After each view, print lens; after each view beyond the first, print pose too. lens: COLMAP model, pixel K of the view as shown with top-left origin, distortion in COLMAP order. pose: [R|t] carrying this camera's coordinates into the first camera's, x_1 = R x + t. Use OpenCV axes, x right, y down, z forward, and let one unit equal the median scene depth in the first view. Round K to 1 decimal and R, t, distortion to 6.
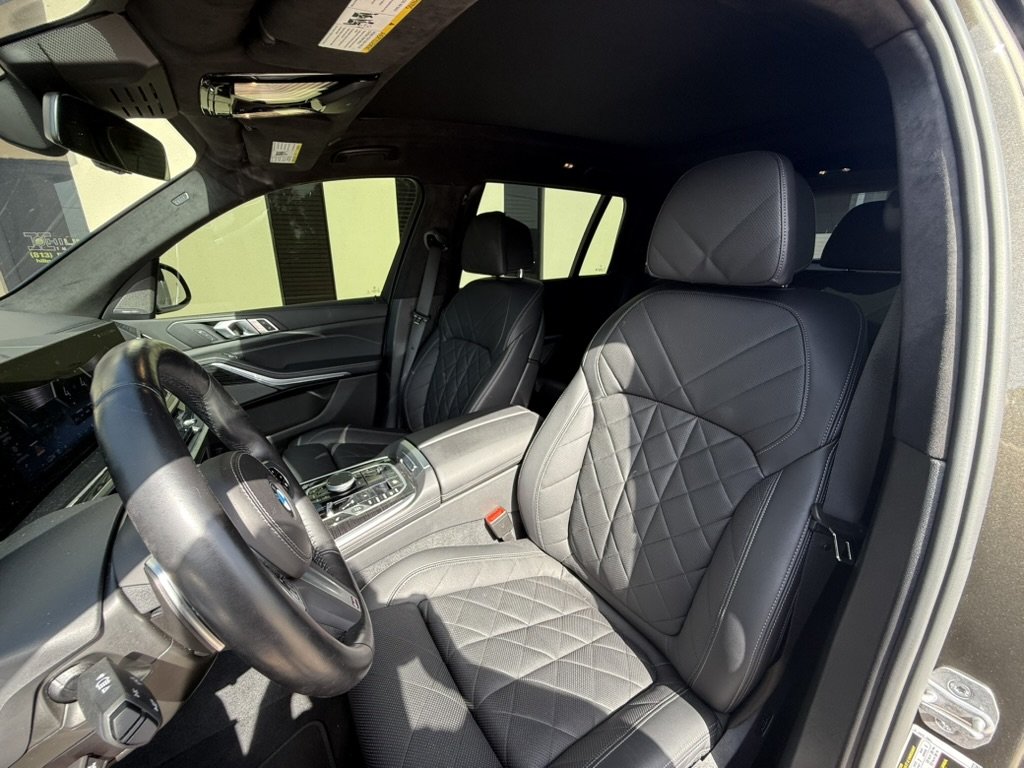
lens RADIAL K [[408.6, 0, 508.9], [0, 408.6, 384.3], [0, 0, 1]] dist [-0.001764, 0.000669]
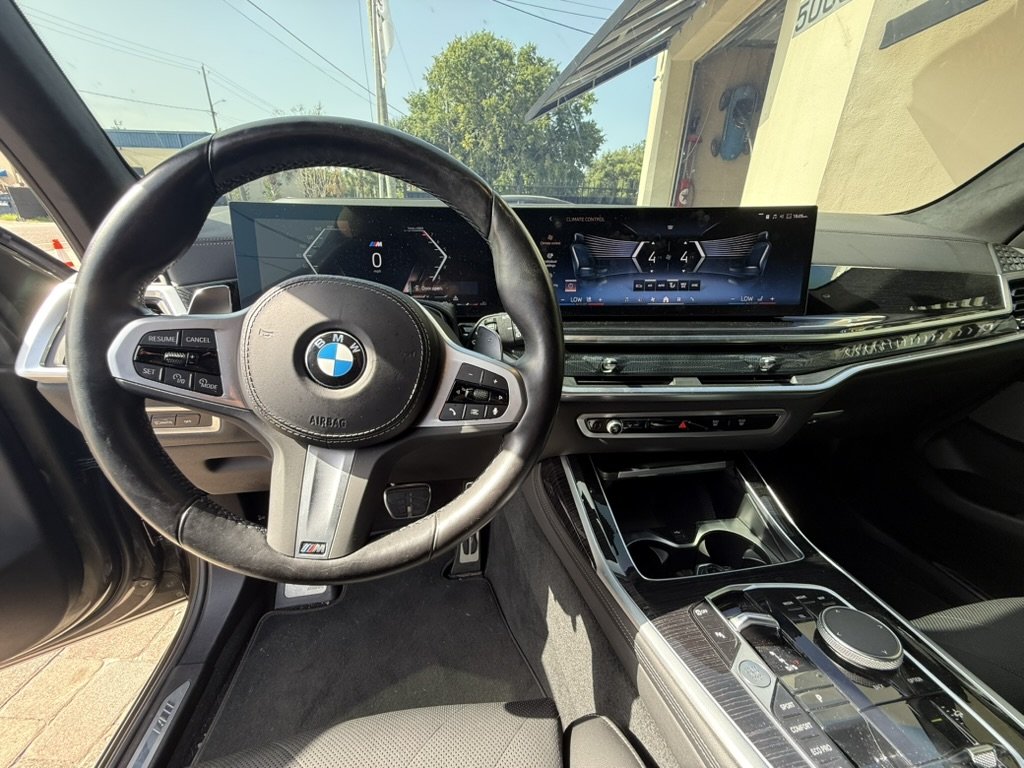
lens RADIAL K [[408.6, 0, 507.9], [0, 408.6, 384.6], [0, 0, 1]] dist [-0.001764, 0.000669]
pose [[-0.401686, 0.349910, -0.846293, -0.010300], [-0.297807, 0.823984, 0.482038, -0.042208], [0.866002, 0.445660, -0.226777, 0.458692]]
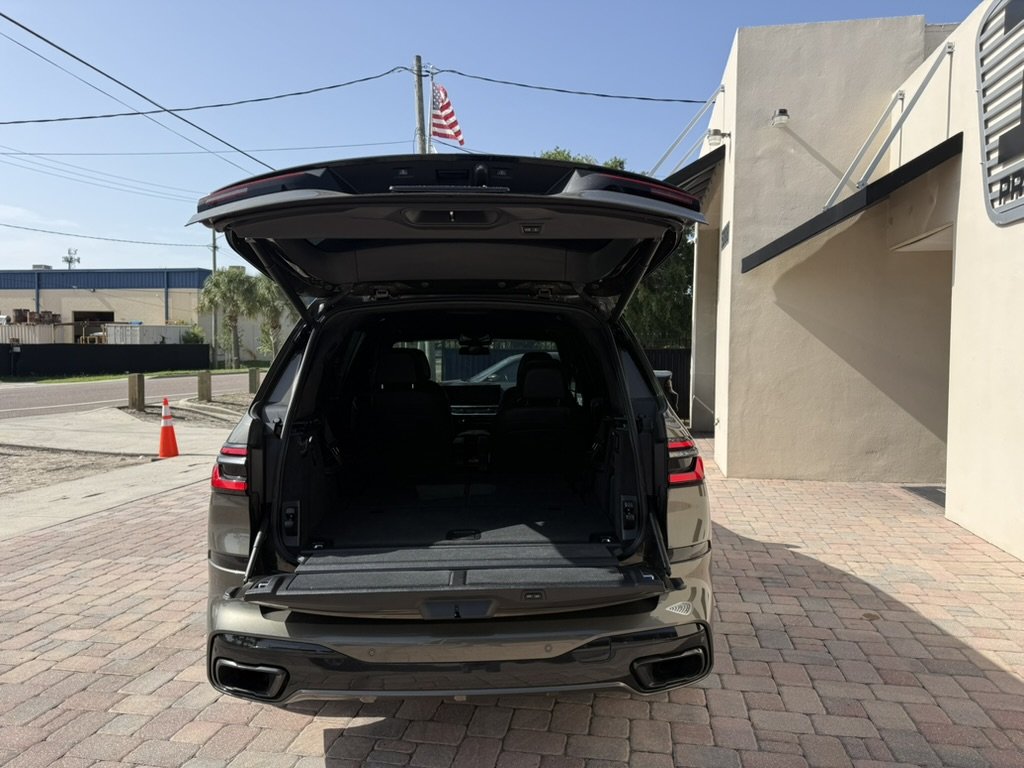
lens RADIAL K [[718.6, 0, 505.5], [0, 718.6, 392.9], [0, 0, 1]] dist [0.052924, -0.060072]
pose [[-0.533047, 0.047672, -0.844742, 2.979303], [-0.256411, 0.942357, 0.214981, -0.945576], [0.806297, 0.331196, -0.490097, 2.664519]]
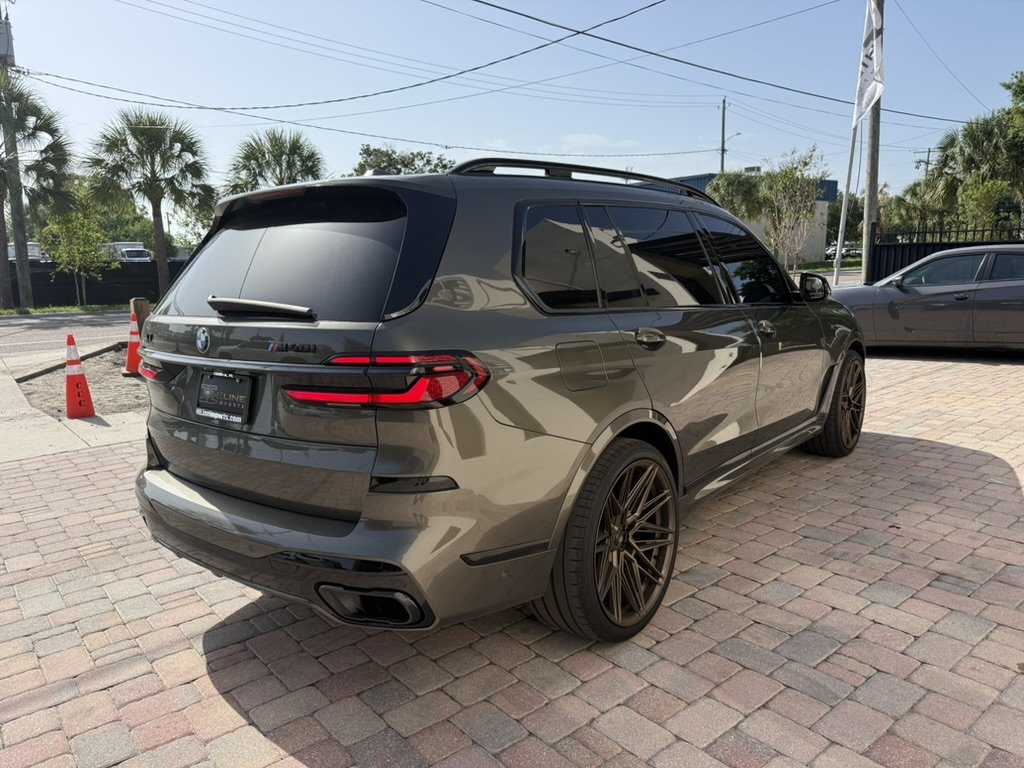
lens RADIAL K [[718.6, 0, 504.9], [0, 718.6, 388.5], [0, 0, 1]] dist [0.052924, -0.060072]
pose [[-0.954030, 0.076742, -0.289720, 1.384213], [-0.064108, 0.892039, 0.447389, -1.201702], [0.292775, 0.445396, -0.846112, 3.603024]]
